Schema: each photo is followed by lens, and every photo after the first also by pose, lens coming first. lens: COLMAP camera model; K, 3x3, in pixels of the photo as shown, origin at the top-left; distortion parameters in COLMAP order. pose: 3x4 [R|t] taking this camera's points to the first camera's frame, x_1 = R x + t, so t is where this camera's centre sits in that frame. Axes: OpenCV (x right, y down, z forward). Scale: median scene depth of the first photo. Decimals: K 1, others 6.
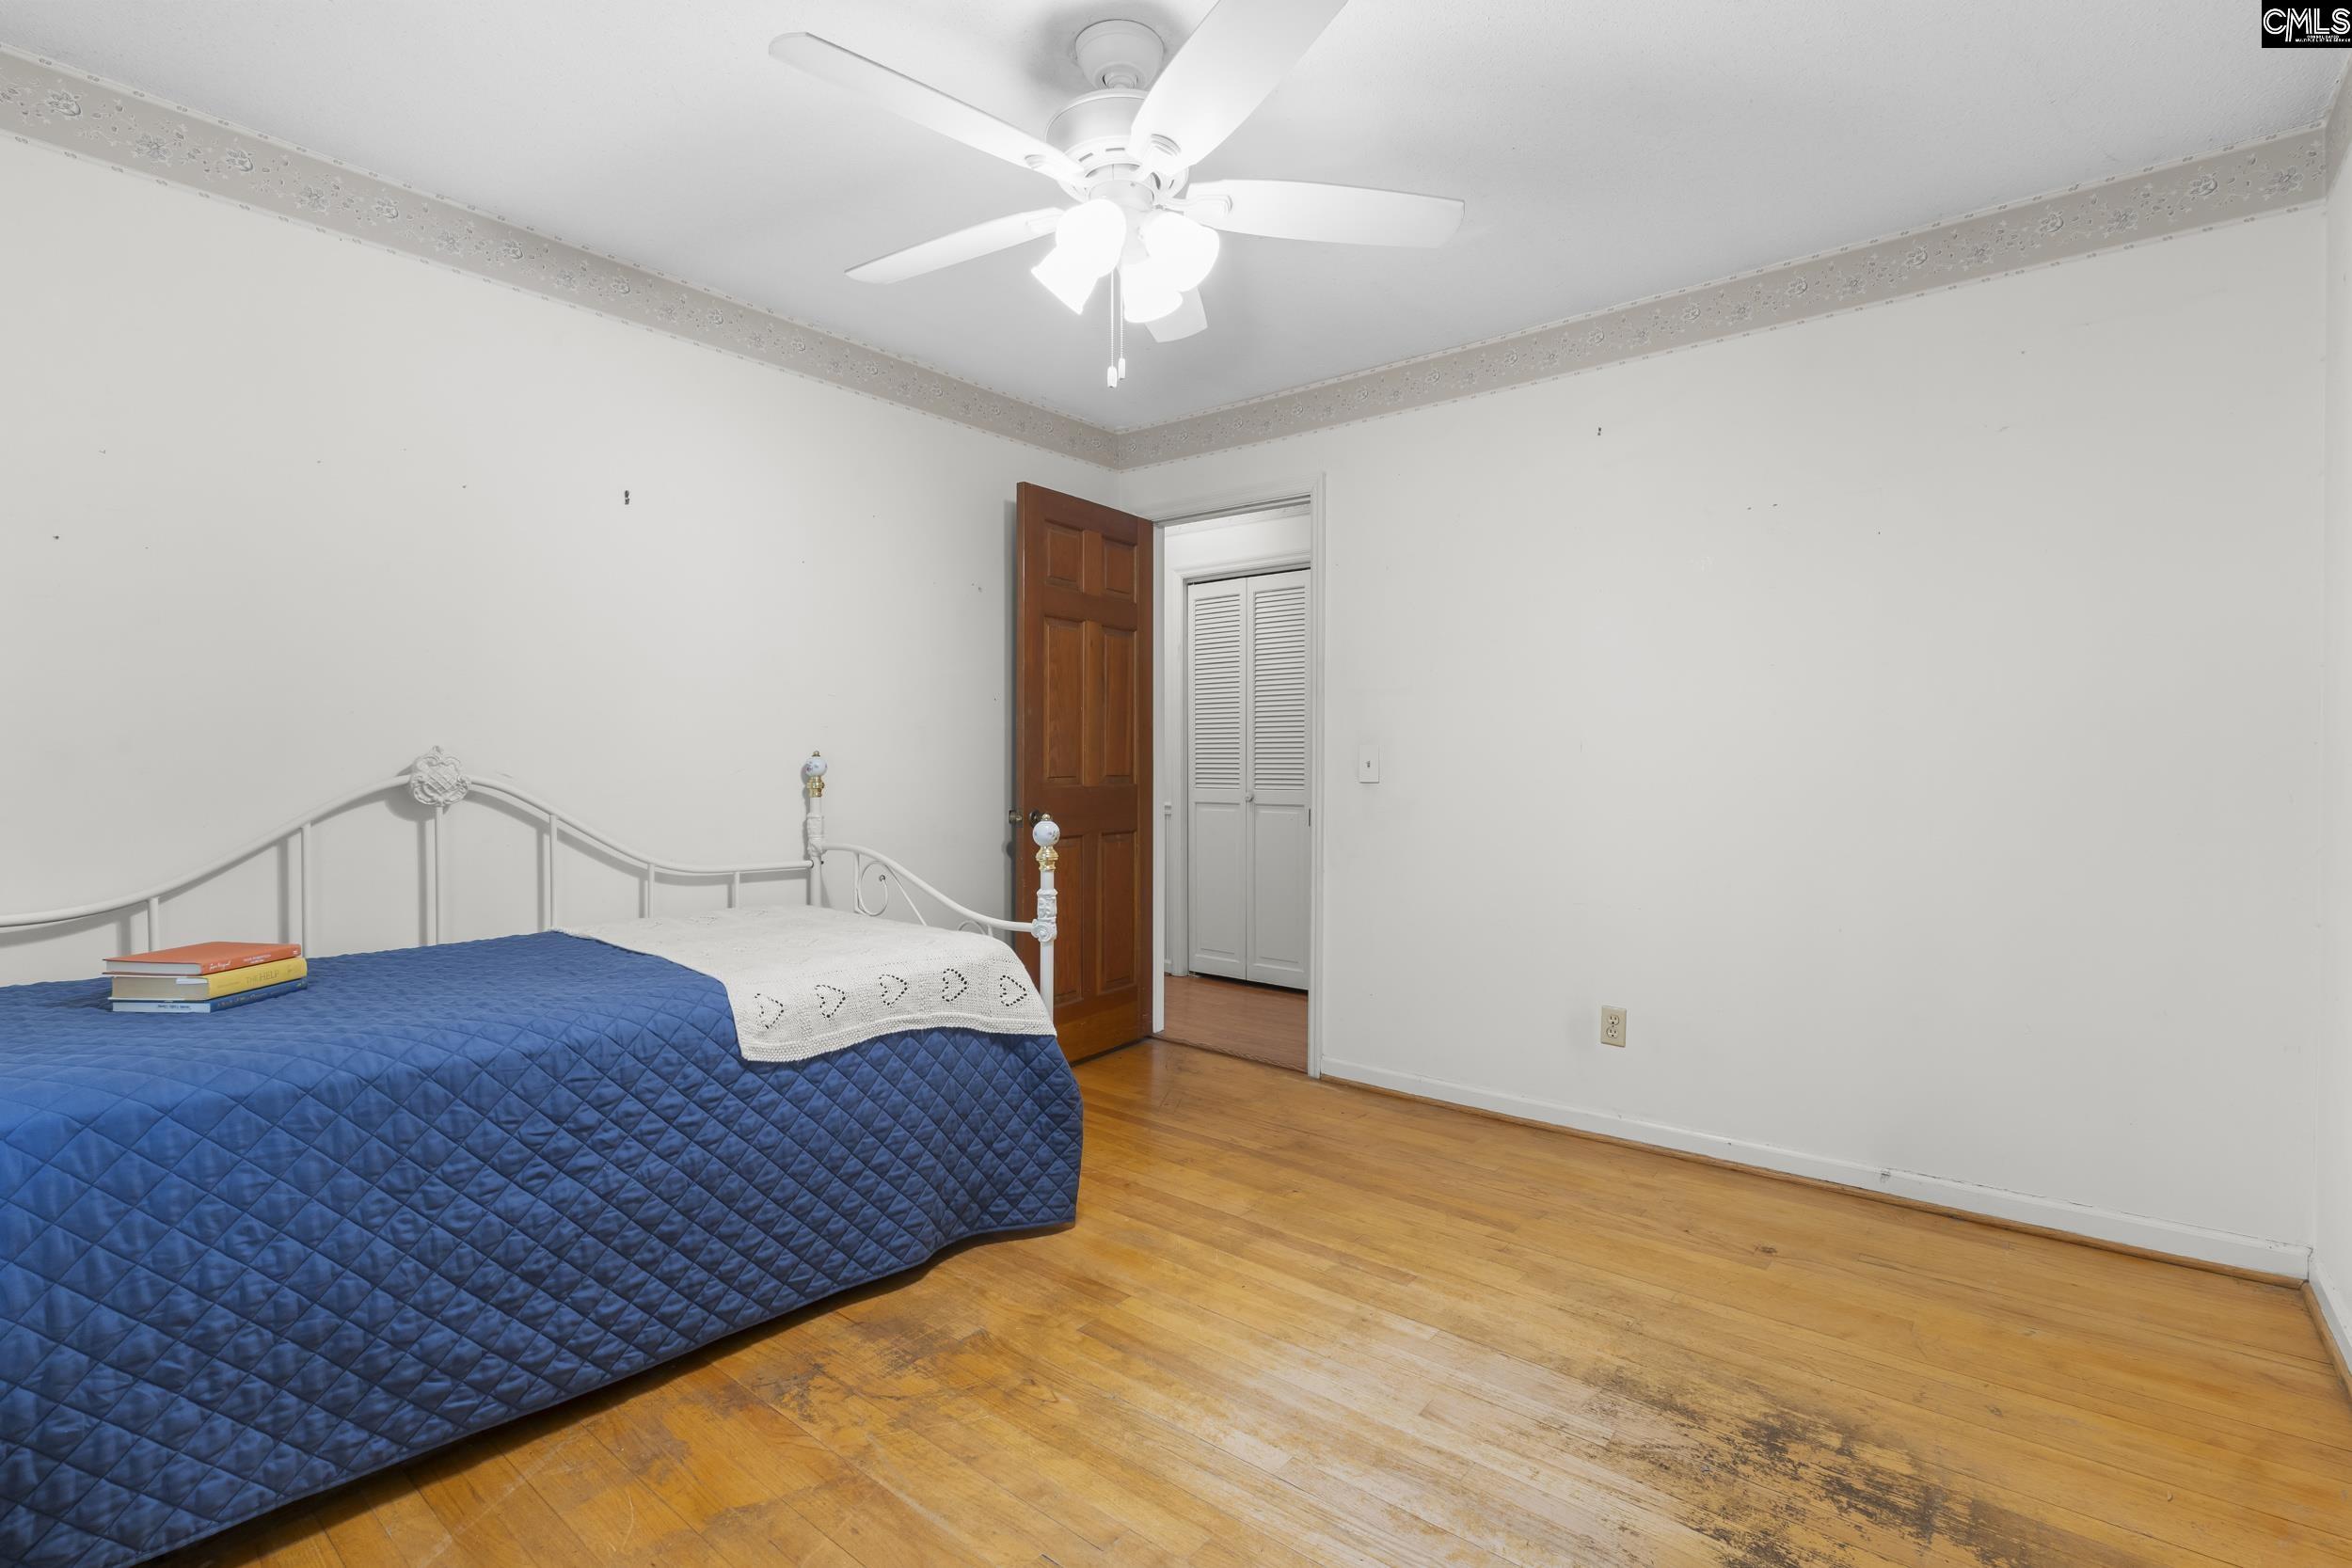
lens RADIAL K [[1086.5, 0, 1177.8], [0, 1086.5, 793.0], [0, 0, 1]] dist [-0.005756, -0.000387]
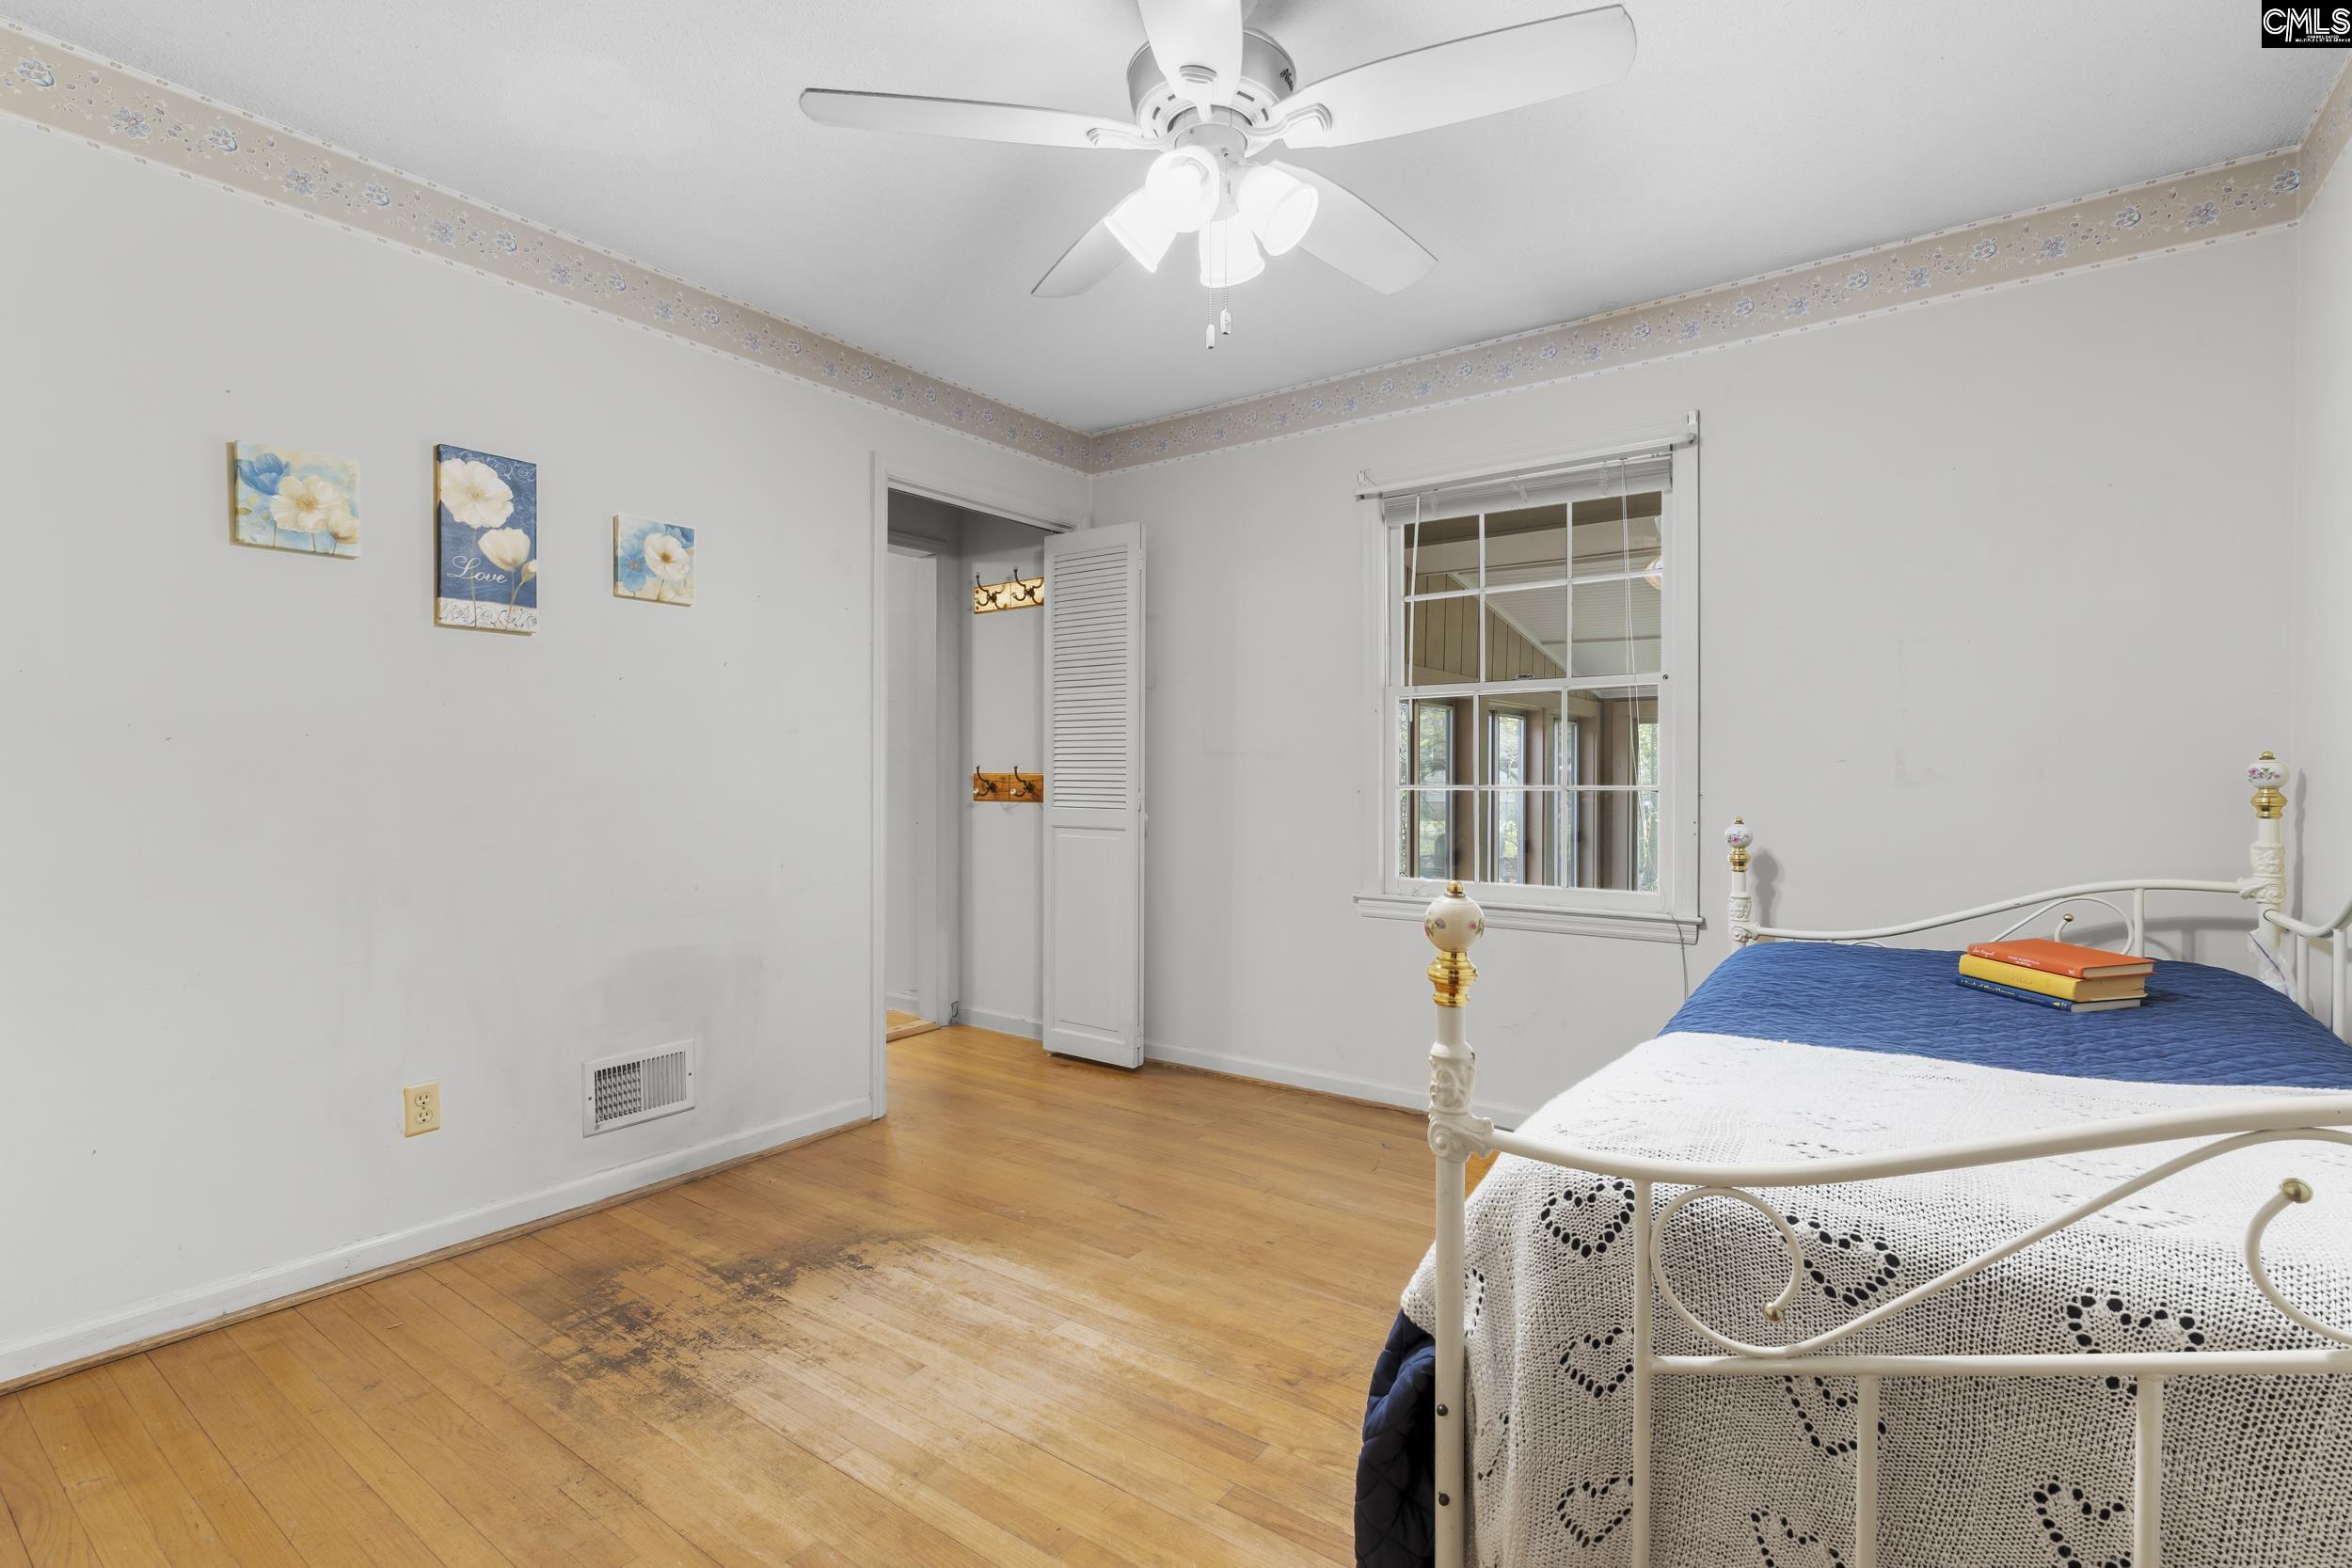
lens RADIAL K [[1086.5, 0, 1181.4], [0, 1086.5, 781.3], [0, 0, 1]] dist [-0.005756, -0.000387]
pose [[-0.998000, -0.000873, -0.063207, 0.031557], [-0.002240, 0.999765, 0.021559, -0.041832], [0.063174, 0.021657, -0.997768, 2.007299]]
